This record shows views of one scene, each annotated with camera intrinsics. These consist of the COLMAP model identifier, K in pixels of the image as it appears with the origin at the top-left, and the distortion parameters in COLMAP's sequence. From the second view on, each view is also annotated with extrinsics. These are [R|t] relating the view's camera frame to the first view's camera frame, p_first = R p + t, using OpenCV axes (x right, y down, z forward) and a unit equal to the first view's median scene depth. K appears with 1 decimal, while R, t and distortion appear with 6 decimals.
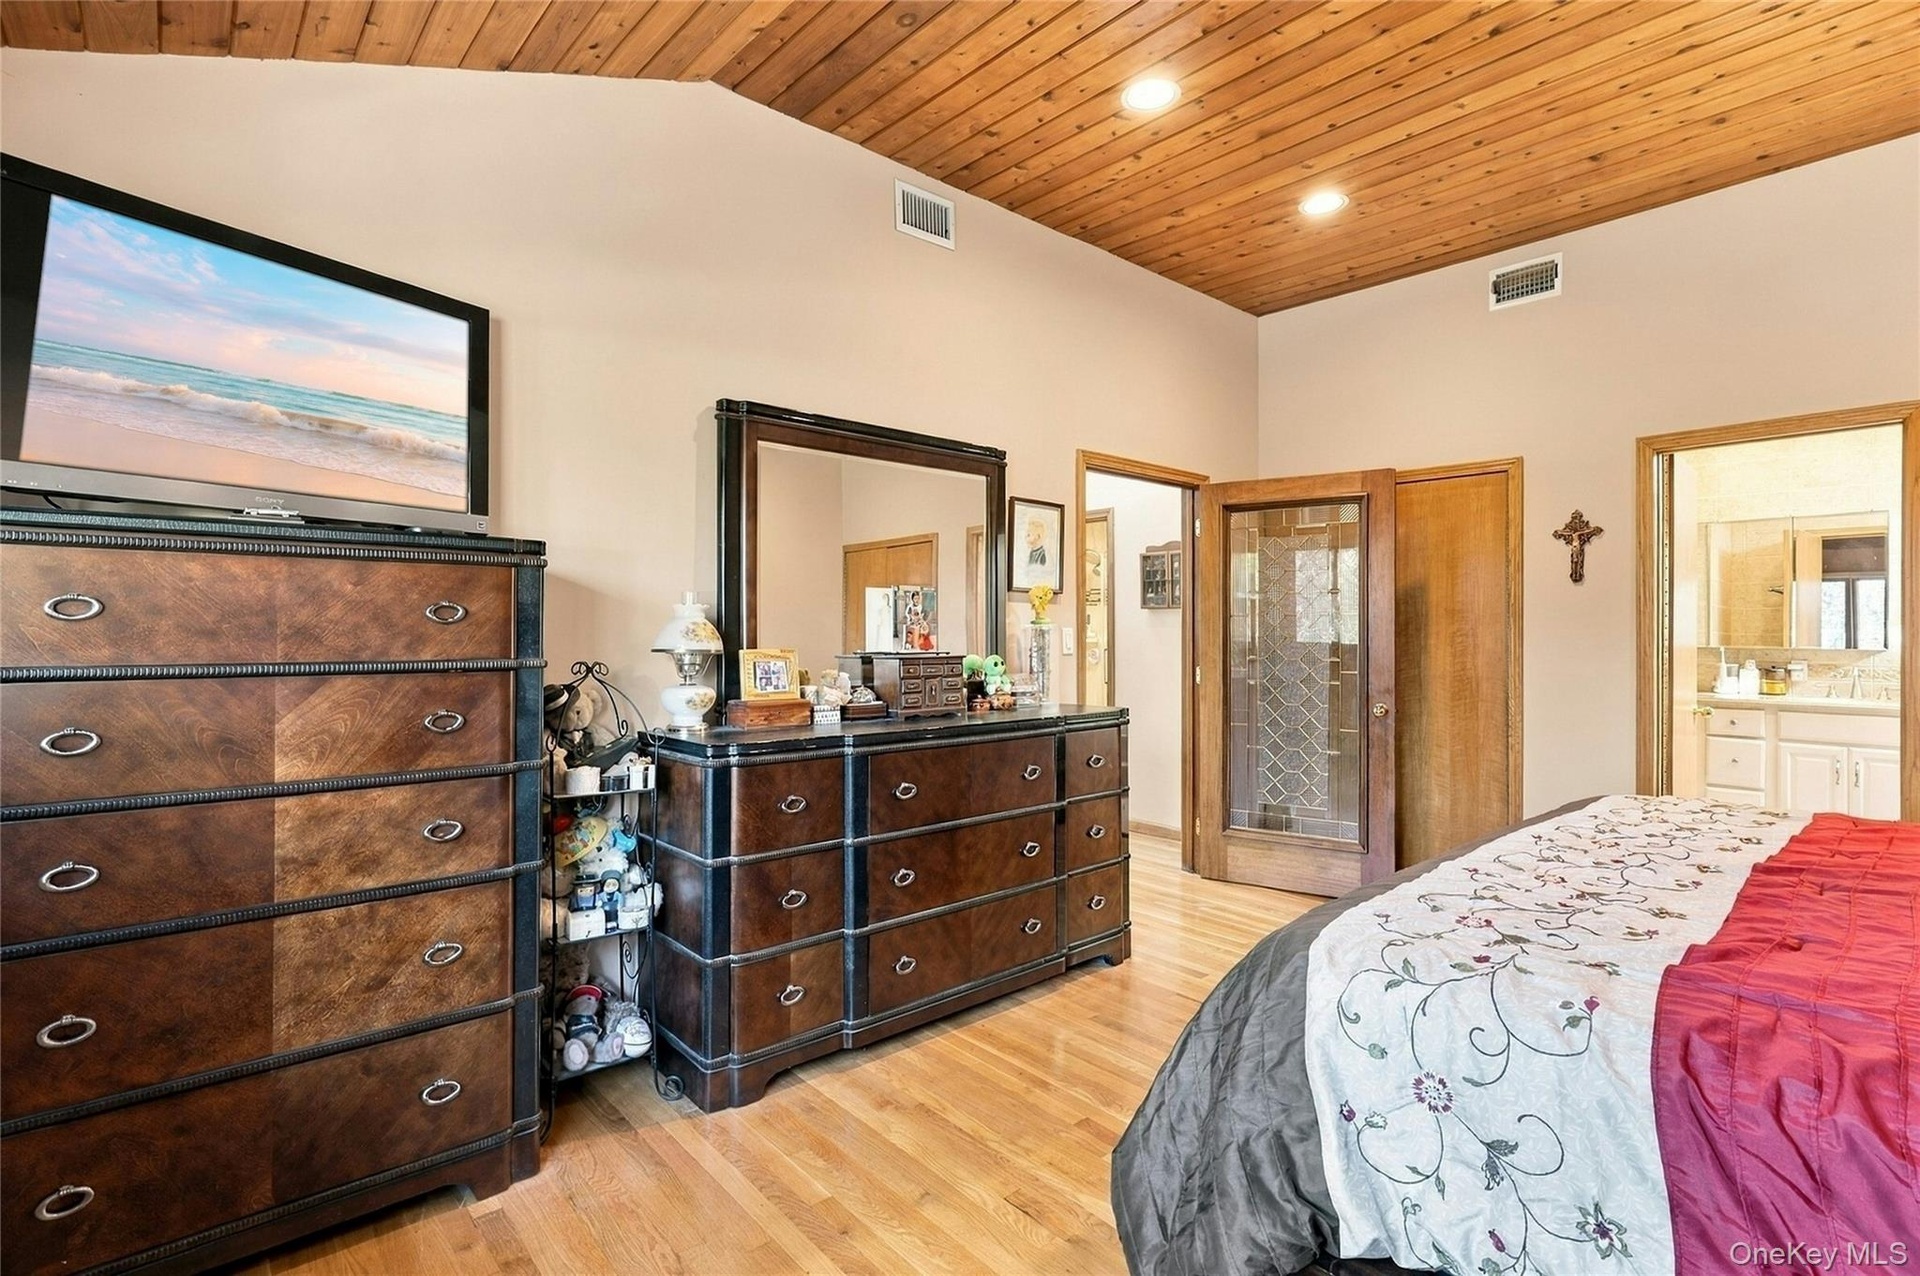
lens RADIAL K [[904.4, 0, 959.4], [0, 904.4, 618.9], [0, 0, 1]] dist [0.000497, -0.001044]
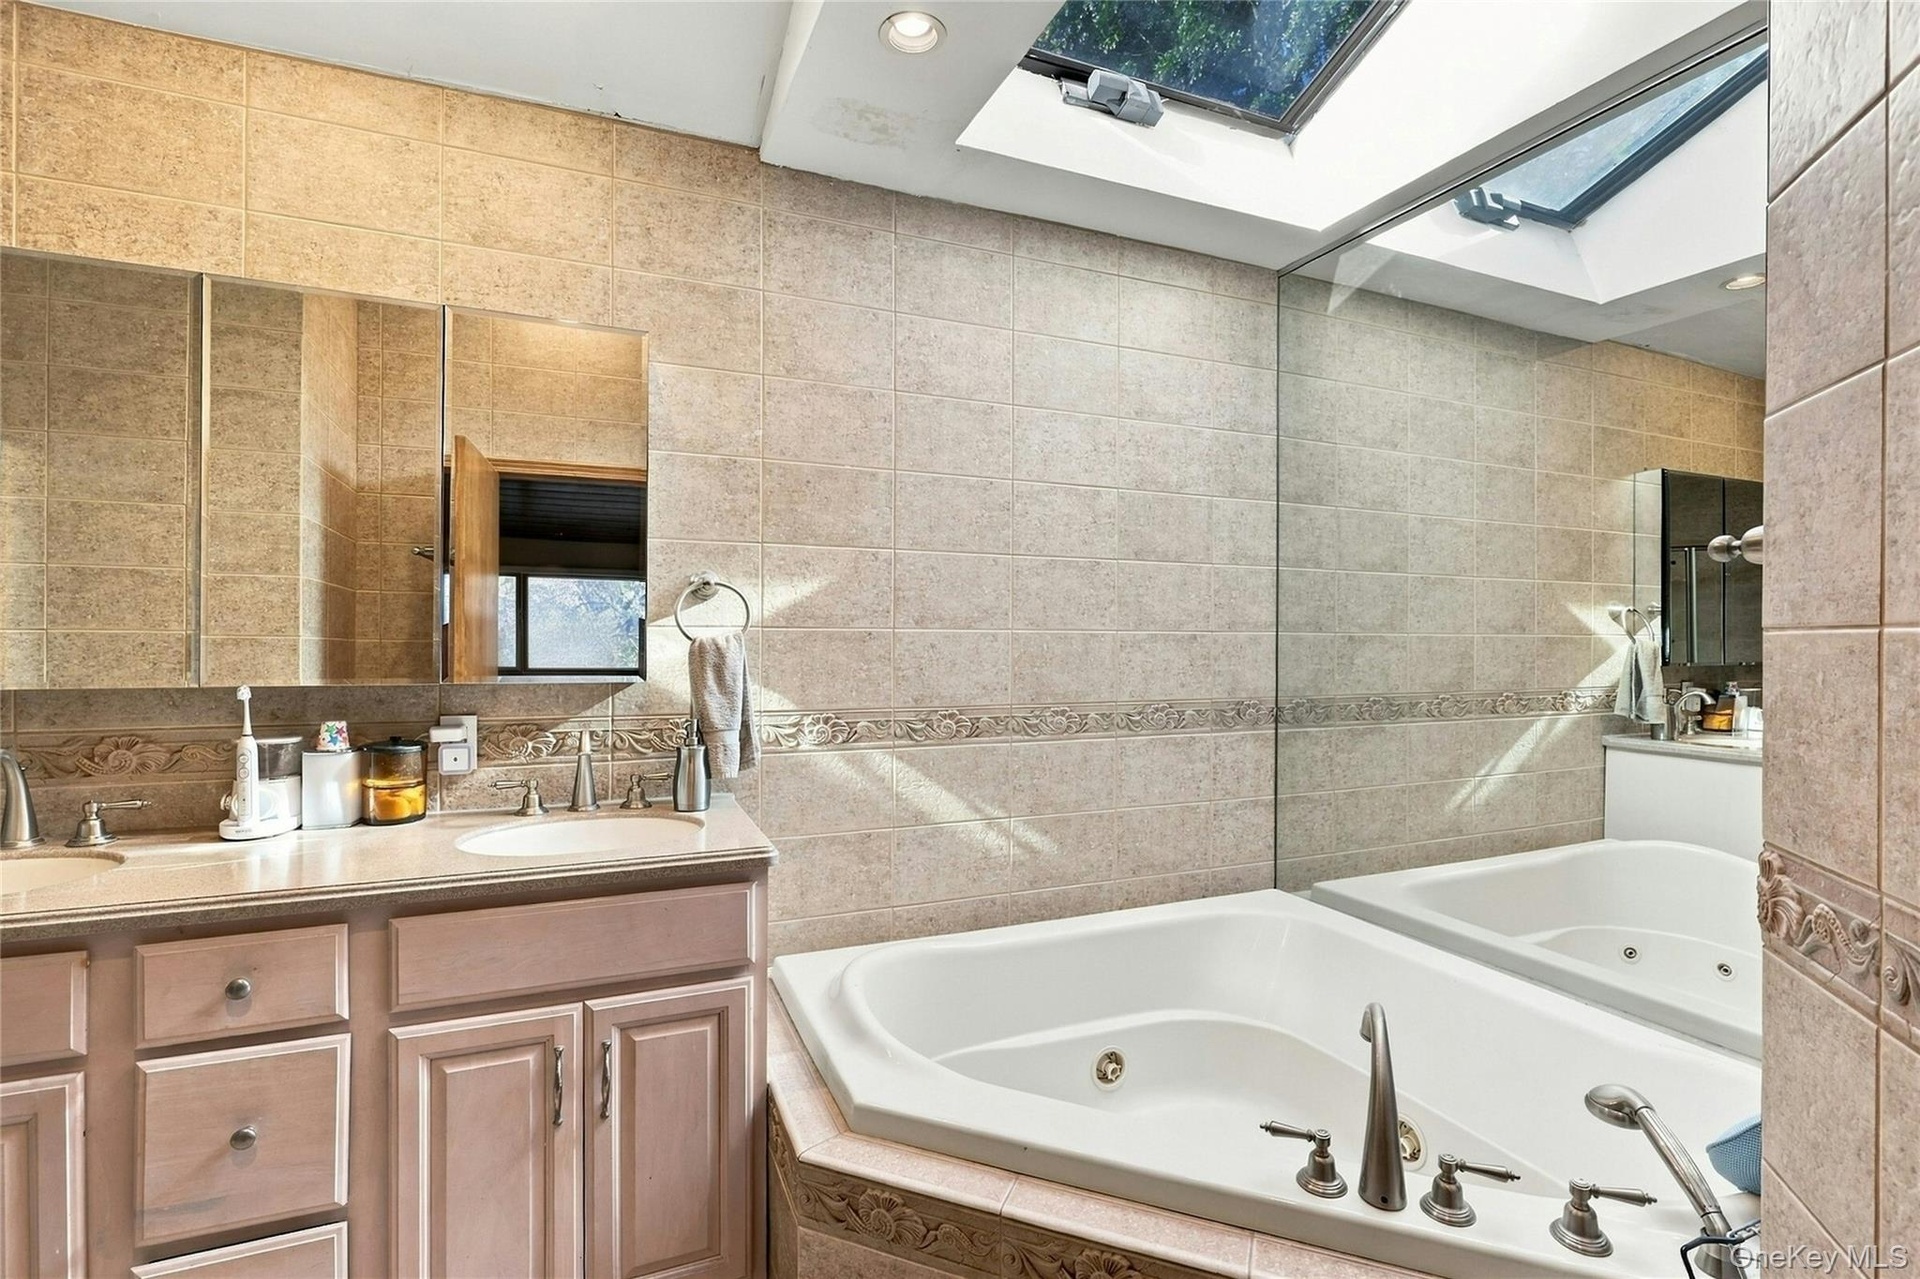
lens RADIAL K [[904.4, 0, 959.4], [0, 904.4, 620.4], [0, 0, 1]] dist [0.000497, -0.001044]
pose [[0.322052, 0.013248, 0.946629, 0.633970], [-0.004934, 0.999912, -0.012315, 0.012538], [-0.946709, -0.000704, 0.322089, 0.676656]]
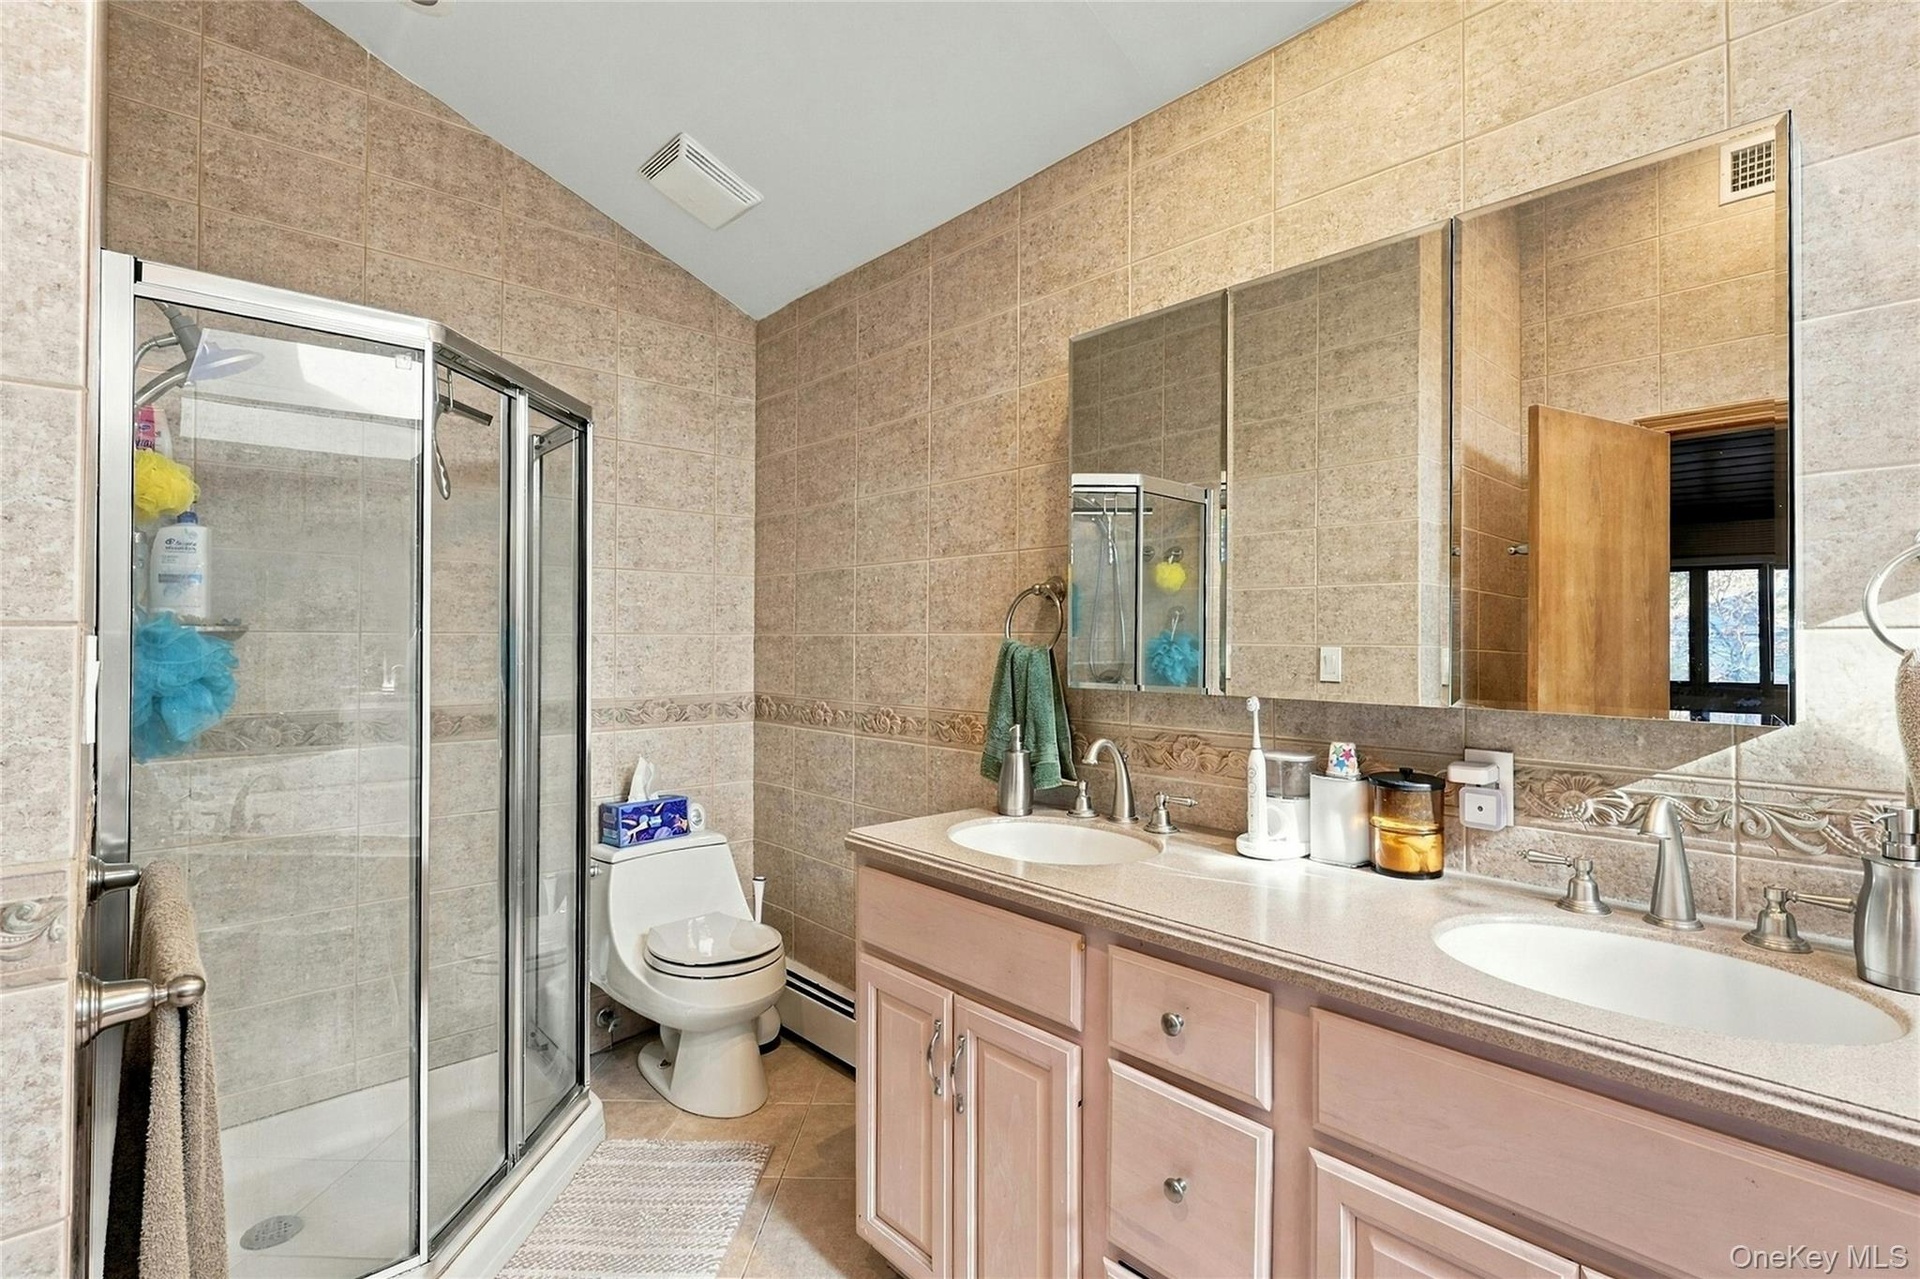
lens RADIAL K [[897.7, 0, 969.4], [0, 897.7, 624.0], [0, 0, 1]] dist [-0.021593, 0.010290]
pose [[0.999969, -0.000837, 0.007880, 0.746863], [0.000969, 0.999860, -0.016679, 0.013316], [-0.007865, 0.016687, 0.999830, 0.712848]]
